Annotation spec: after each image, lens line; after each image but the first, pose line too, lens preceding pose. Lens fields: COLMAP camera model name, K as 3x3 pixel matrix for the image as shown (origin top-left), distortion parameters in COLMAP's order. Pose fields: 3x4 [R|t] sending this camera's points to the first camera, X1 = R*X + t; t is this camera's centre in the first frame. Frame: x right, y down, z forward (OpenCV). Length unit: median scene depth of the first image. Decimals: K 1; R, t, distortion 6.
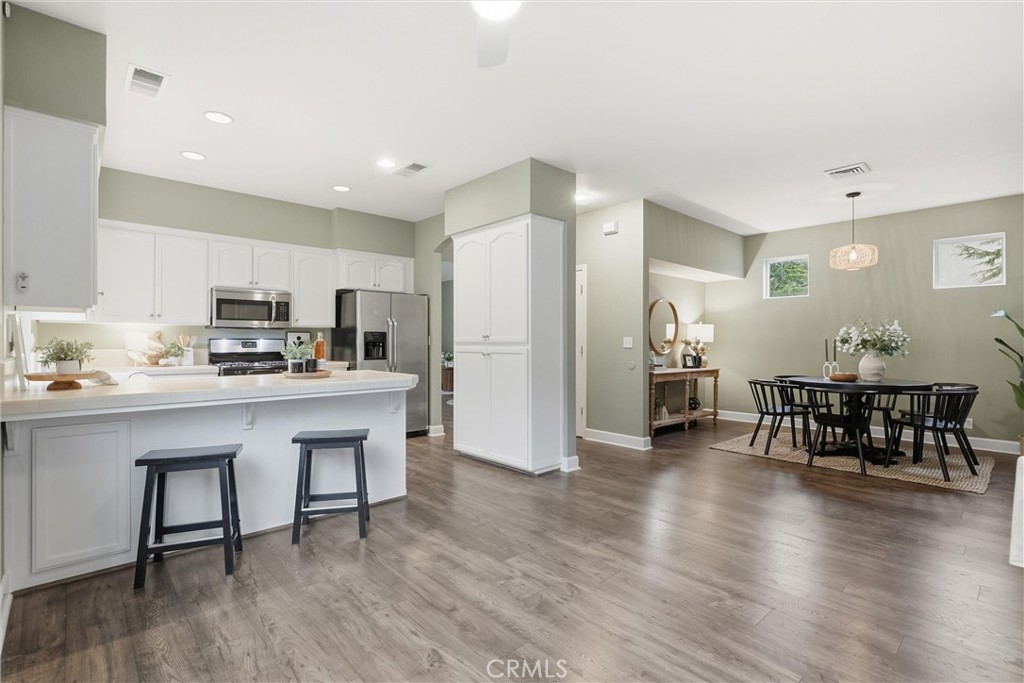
lens RADIAL K [[479.5, 0, 507.8], [0, 479.5, 339.5], [0, 0, 1]] dist [-0.000793, 0.002342]
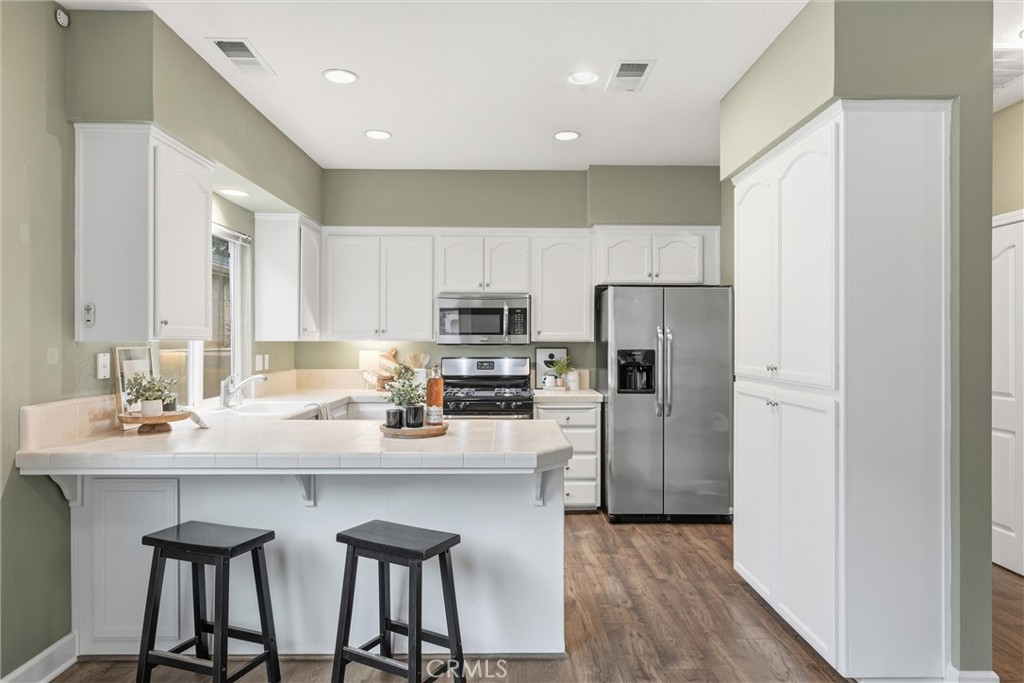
lens RADIAL K [[625.5, 0, 512.0], [0, 625.5, 342.3], [0, 0, 1]] dist [0.003938, 0.003377]
pose [[0.750171, 0.002215, -0.661240, 0.165057], [0.001503, 0.999986, 0.005055, -0.033125], [0.661242, -0.004786, 0.750158, 0.291088]]
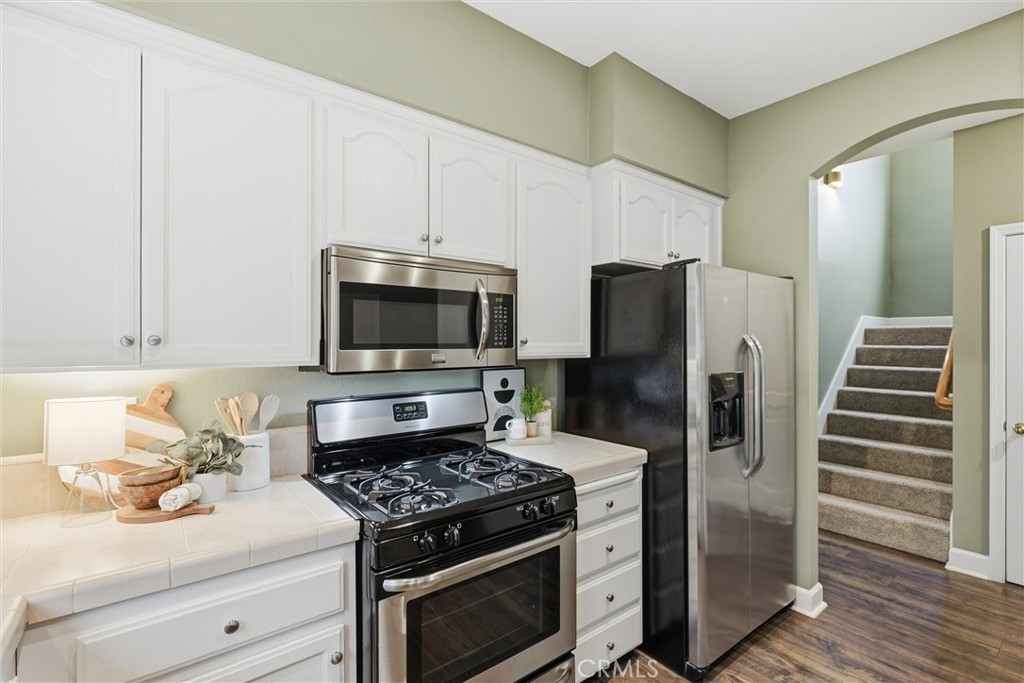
lens RADIAL K [[479.5, 0, 514.9], [0, 479.5, 344.3], [0, 0, 1]] dist [-0.000793, 0.002342]
pose [[0.997770, -0.004061, -0.066628, -0.458957], [0.004441, 0.999975, 0.005550, -0.044853], [0.066604, -0.005833, 0.997762, 0.674146]]
